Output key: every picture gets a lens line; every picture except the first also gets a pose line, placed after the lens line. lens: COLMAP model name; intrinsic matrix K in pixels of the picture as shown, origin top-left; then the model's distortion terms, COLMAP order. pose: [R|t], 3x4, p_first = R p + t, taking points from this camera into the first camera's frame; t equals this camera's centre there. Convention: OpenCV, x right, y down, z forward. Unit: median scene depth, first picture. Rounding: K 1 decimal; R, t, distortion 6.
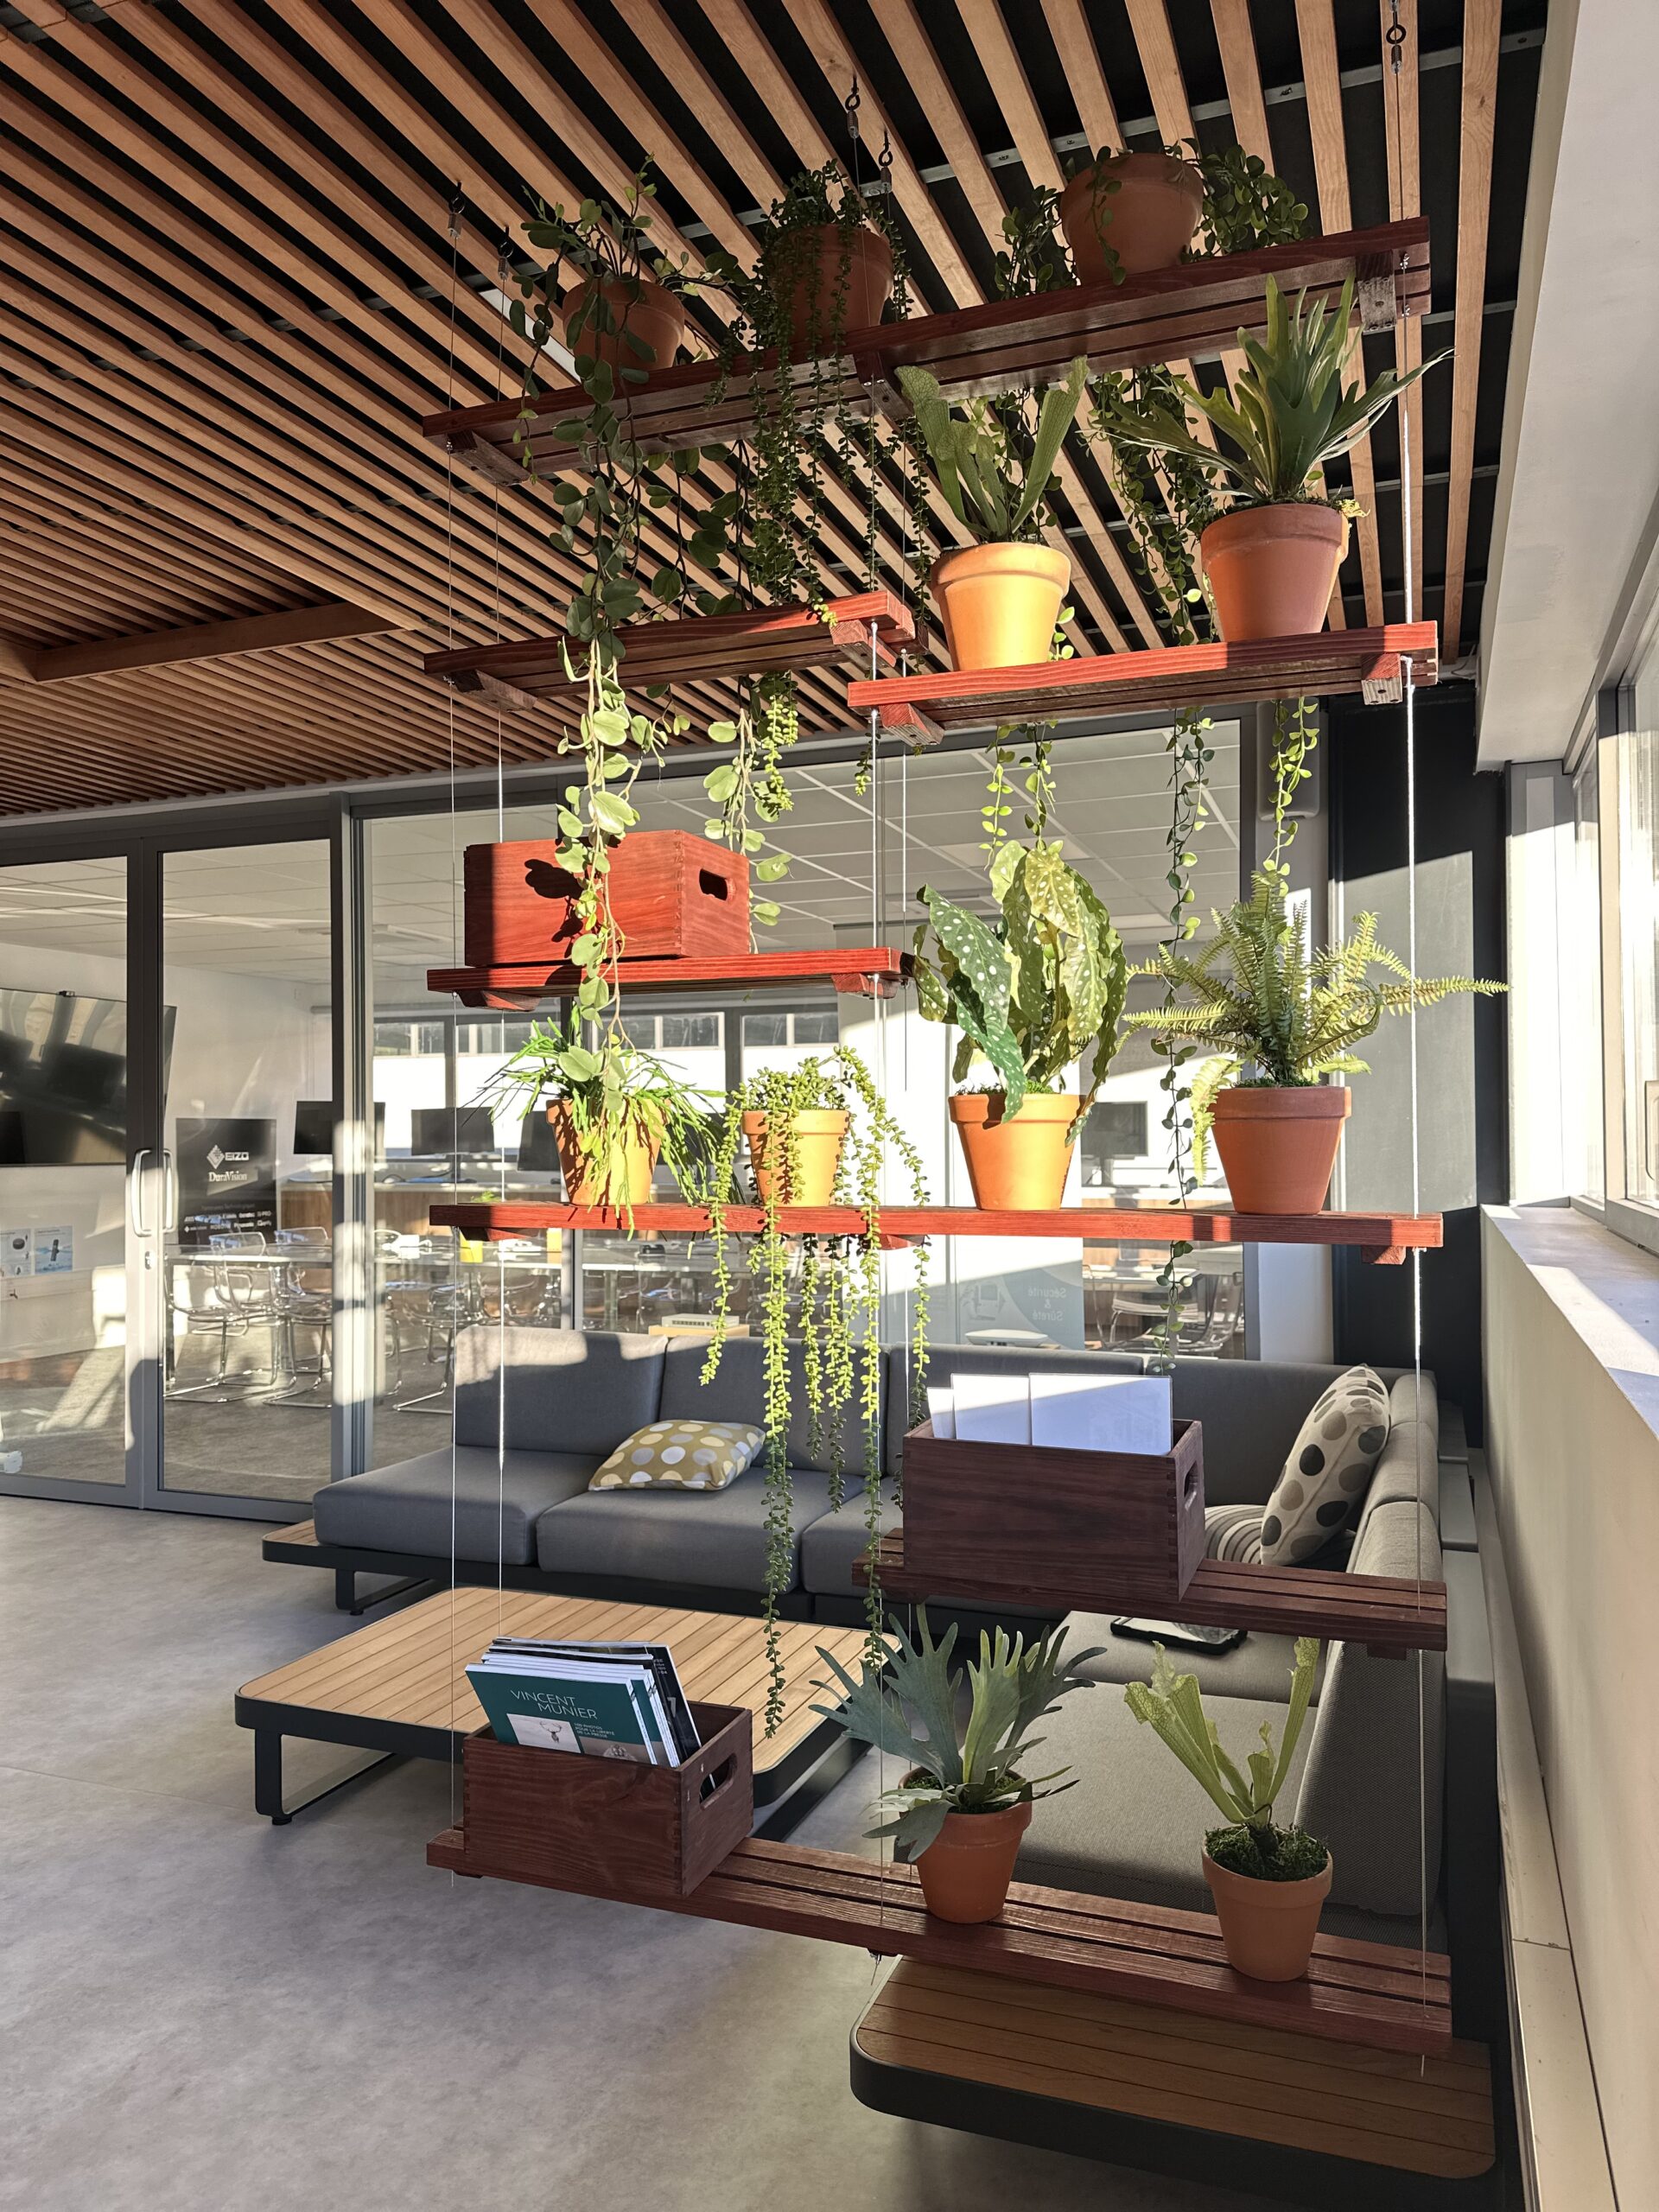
lens RADIAL K [[1550.5, 0, 829.5], [0, 1550.5, 1106.0], [0, 0, 1]] dist [0.059215, -0.056518]
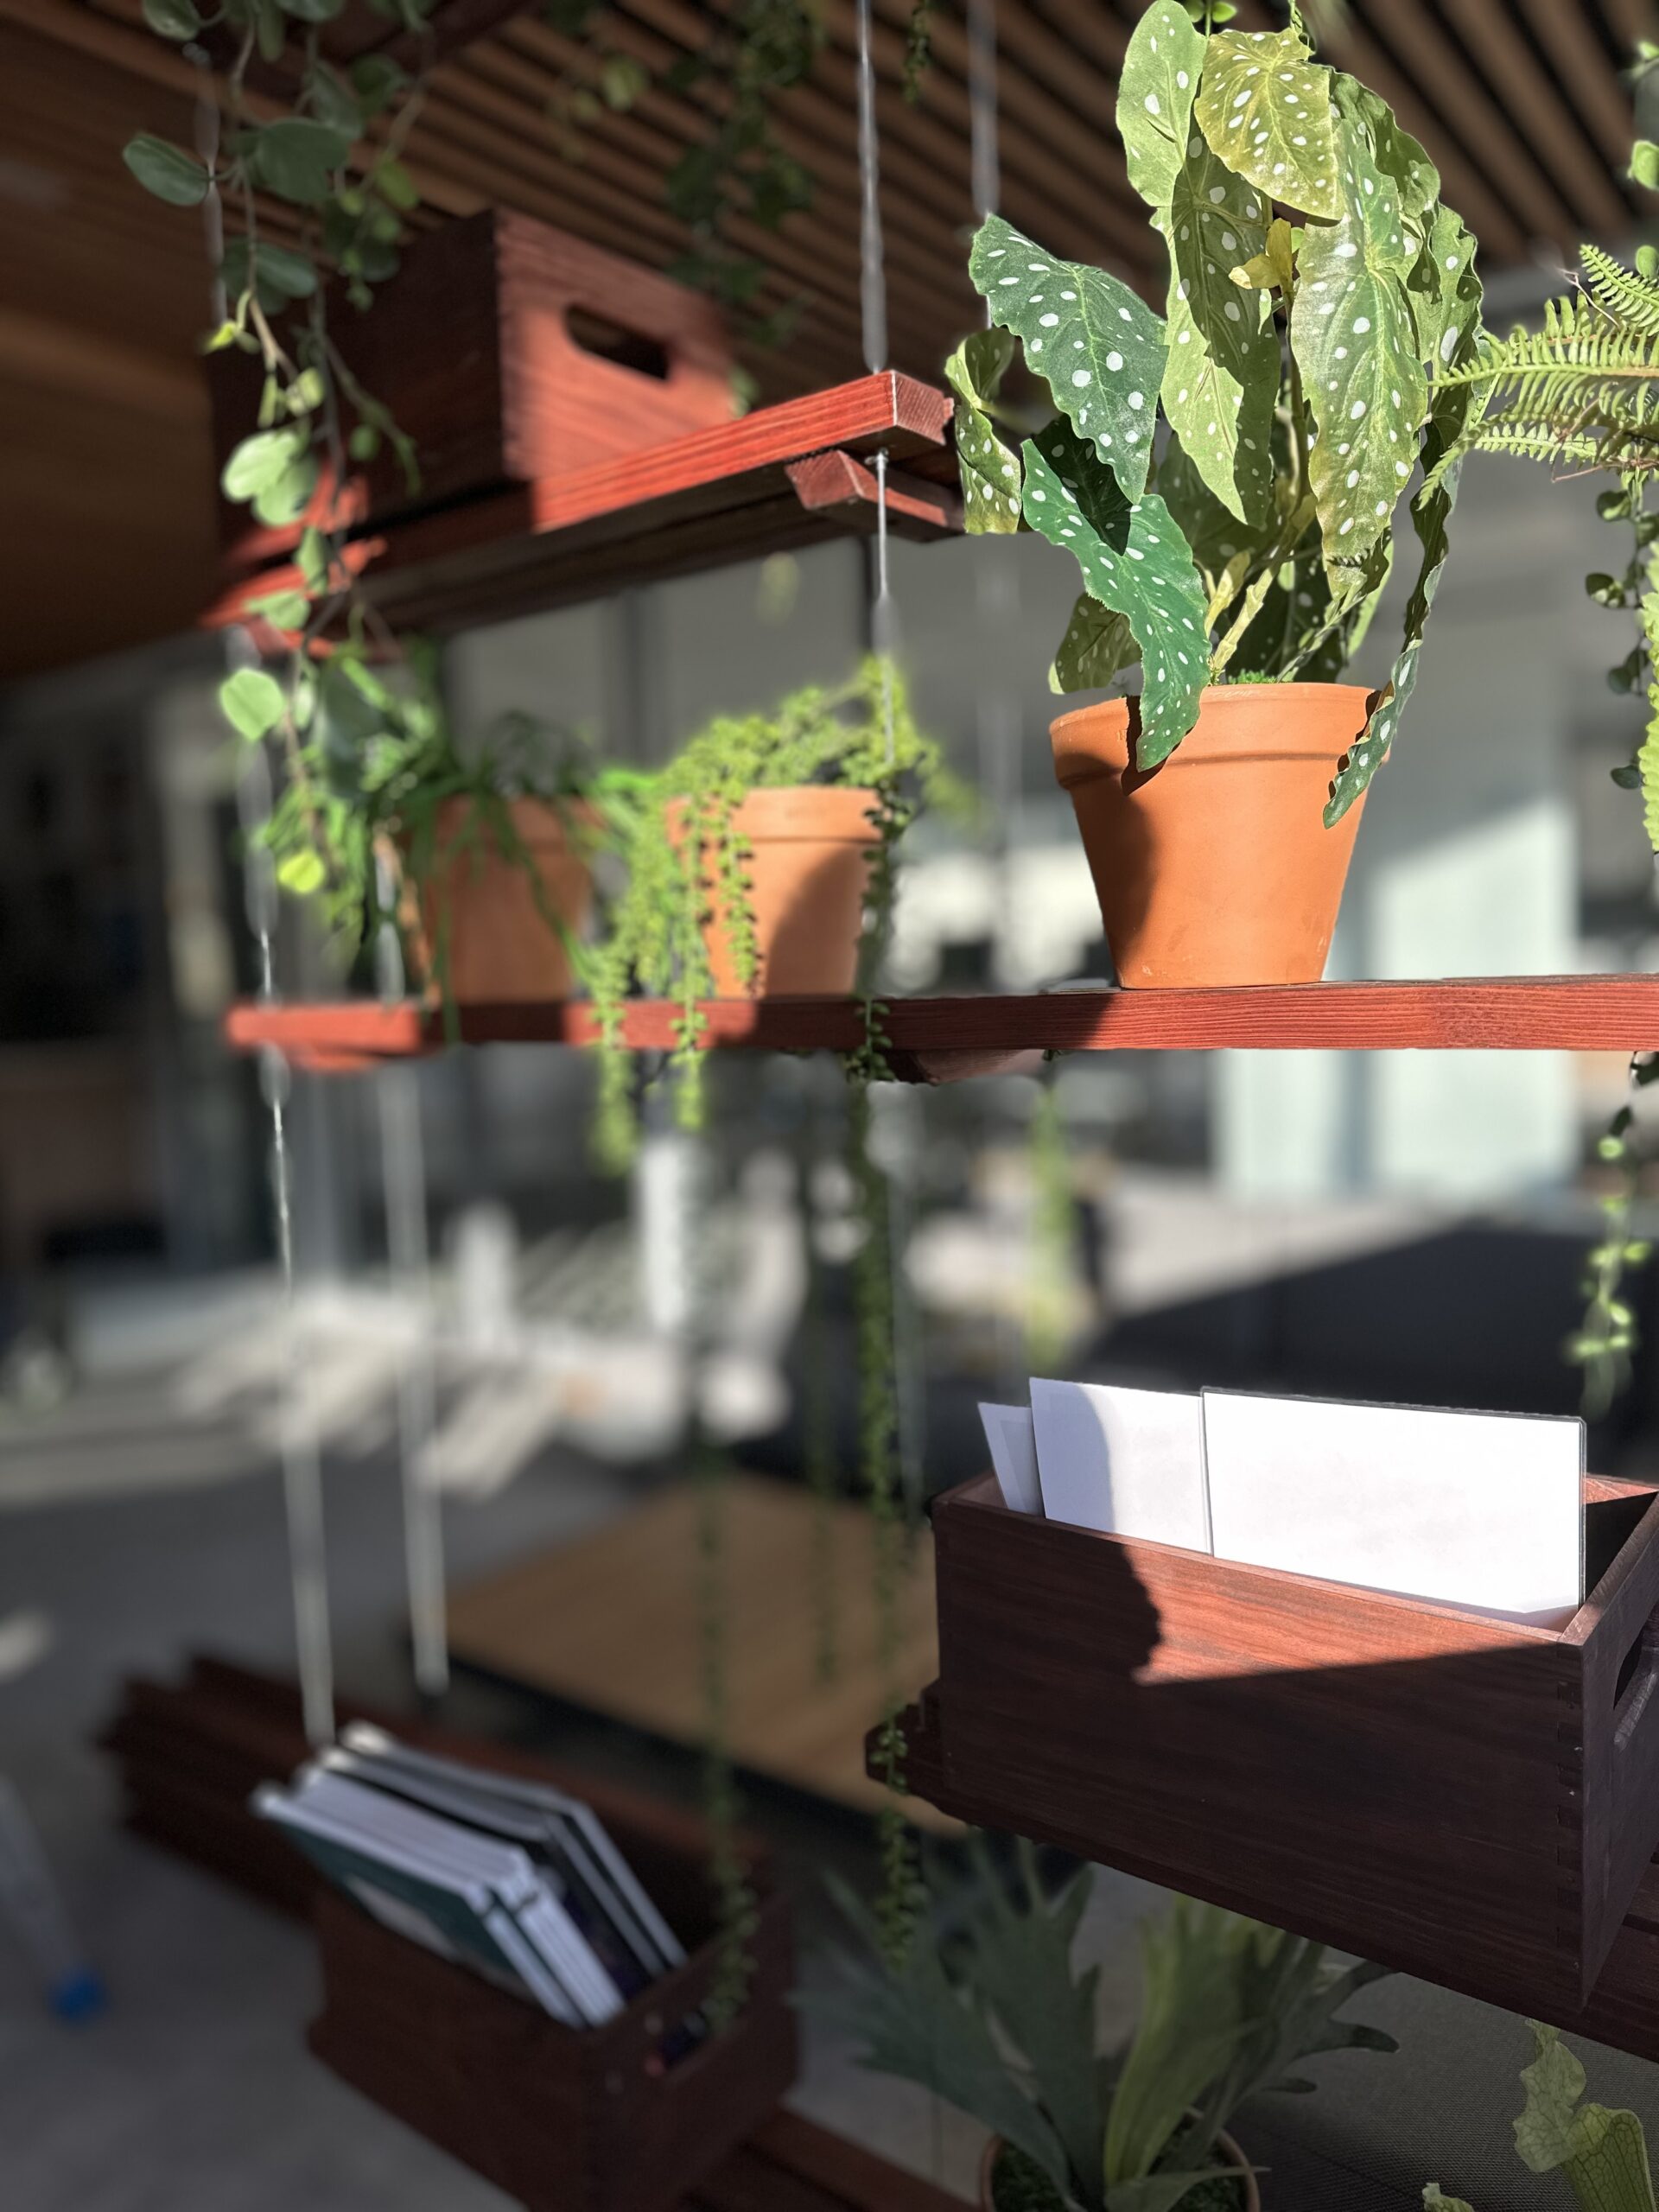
lens RADIAL K [[1534.3, 0, 882.0], [0, 1534.3, 1139.3], [0, 0, 1]] dist [-0.005584, -0.001988]
pose [[0.959806, 0.002453, -0.280655, 0.143782], [0.033660, 0.991739, 0.123780, 0.050321], [0.278640, -0.128251, 0.951794, 0.545295]]
